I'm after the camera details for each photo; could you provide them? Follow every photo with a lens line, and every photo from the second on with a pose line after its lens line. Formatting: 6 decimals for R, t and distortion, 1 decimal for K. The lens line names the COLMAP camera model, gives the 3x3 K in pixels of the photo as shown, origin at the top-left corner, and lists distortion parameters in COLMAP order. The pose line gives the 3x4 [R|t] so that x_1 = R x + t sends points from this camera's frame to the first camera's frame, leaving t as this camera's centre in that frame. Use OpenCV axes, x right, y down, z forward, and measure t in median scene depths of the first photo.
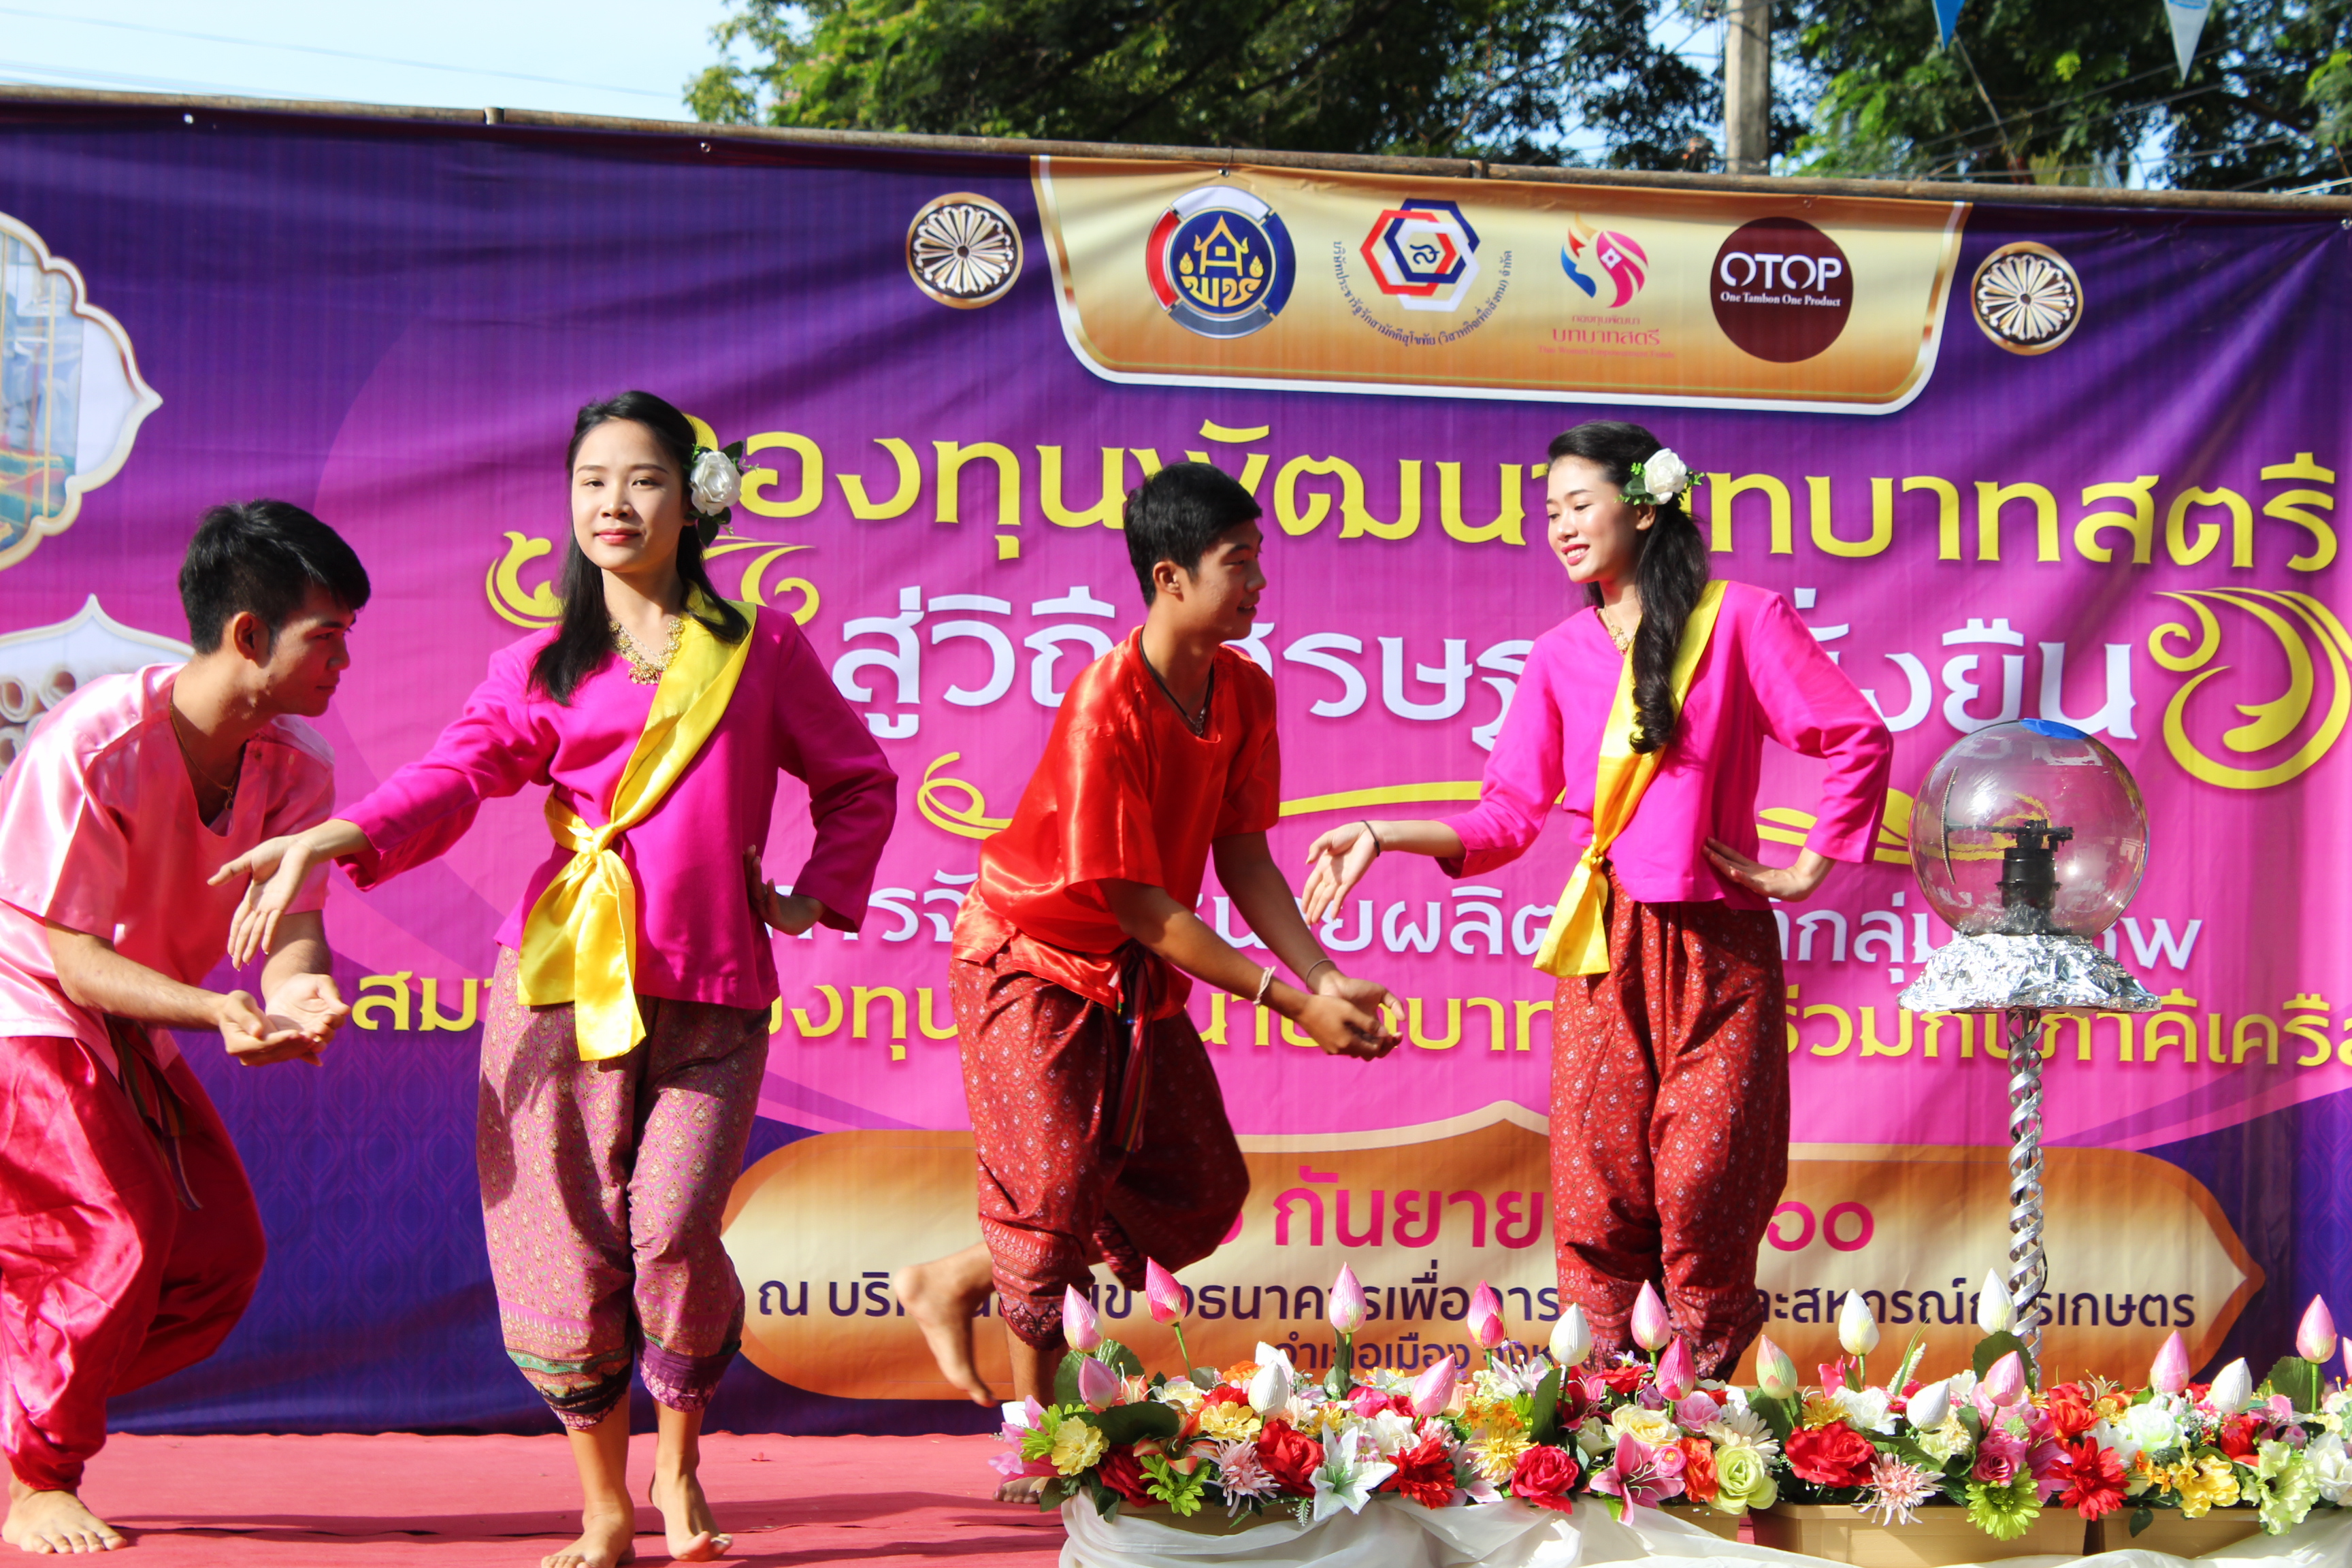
lens RADIAL K [[6296.6, 0, 1176.0], [0, 6296.6, 784.0], [0, 0, 1]] dist [-0.116230, -0.369225]
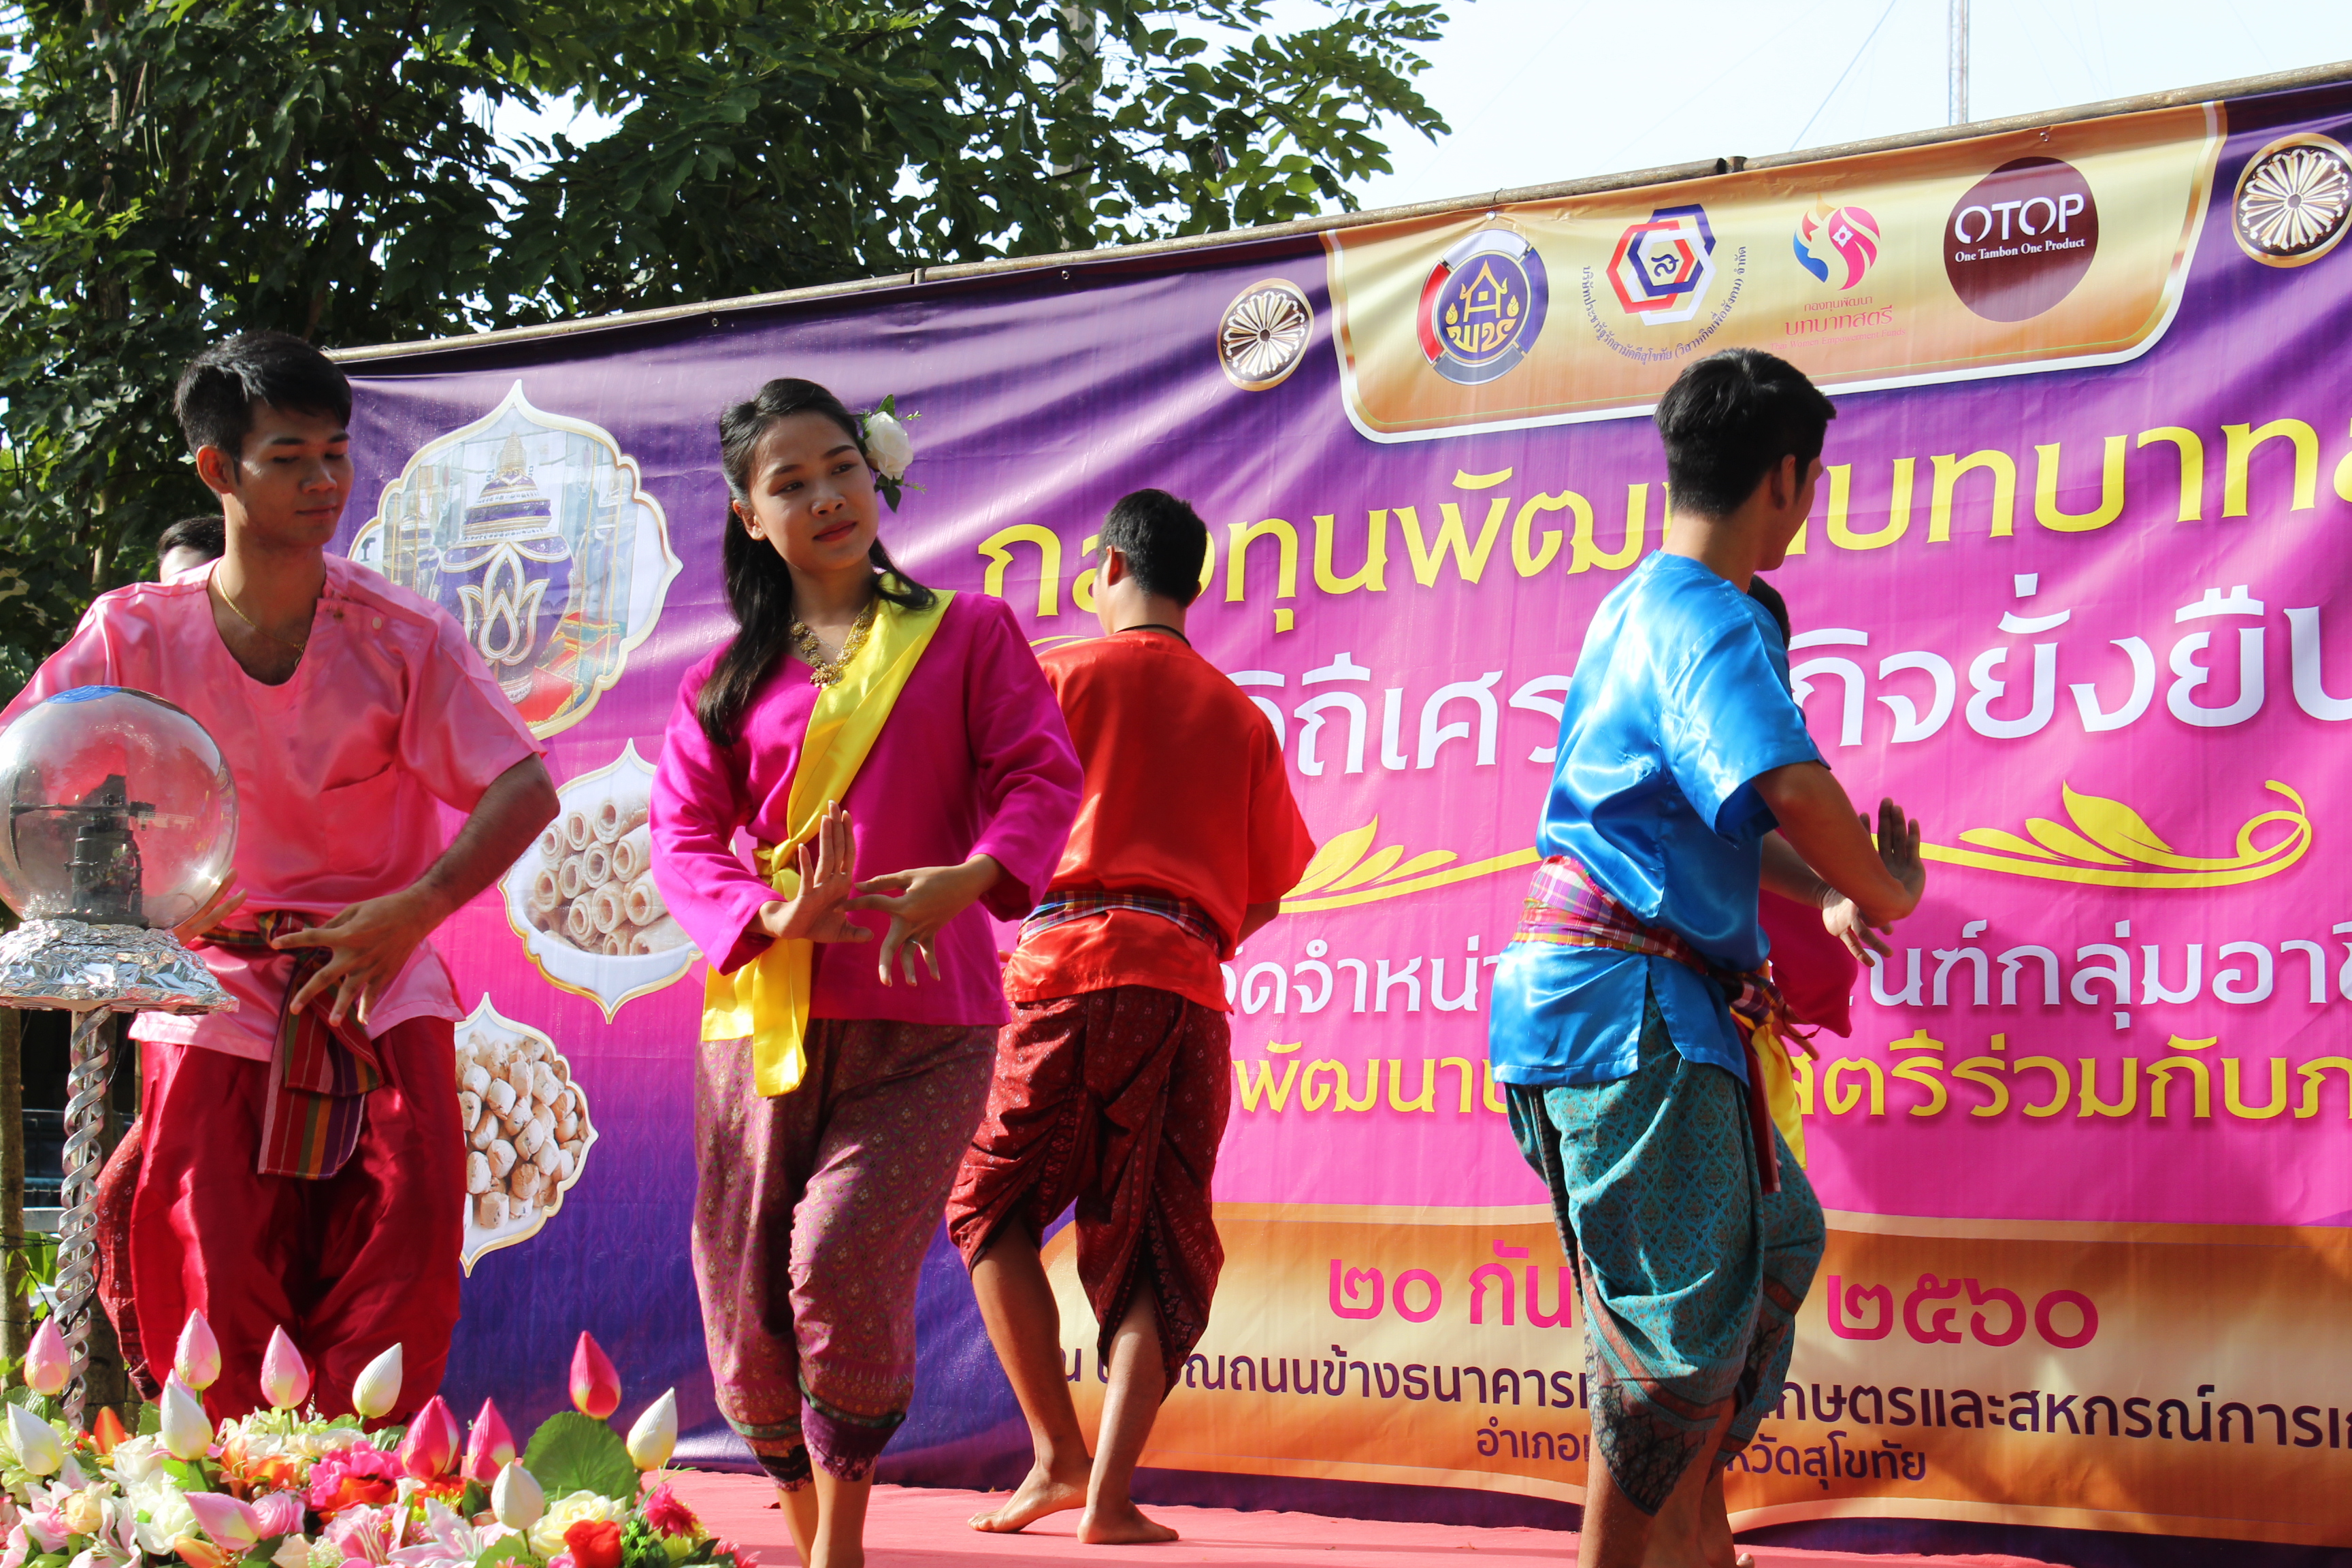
lens RADIAL K [[4546.6, 0, 1176.0], [0, 4546.6, 784.0], [0, 0, 1]] dist [-0.031916, -0.358772]
pose [[0.621483, -0.077548, -0.779580, 0.514127], [0.018037, 0.996241, -0.084722, 0.048447], [0.783220, 0.038592, 0.620546, 0.526890]]
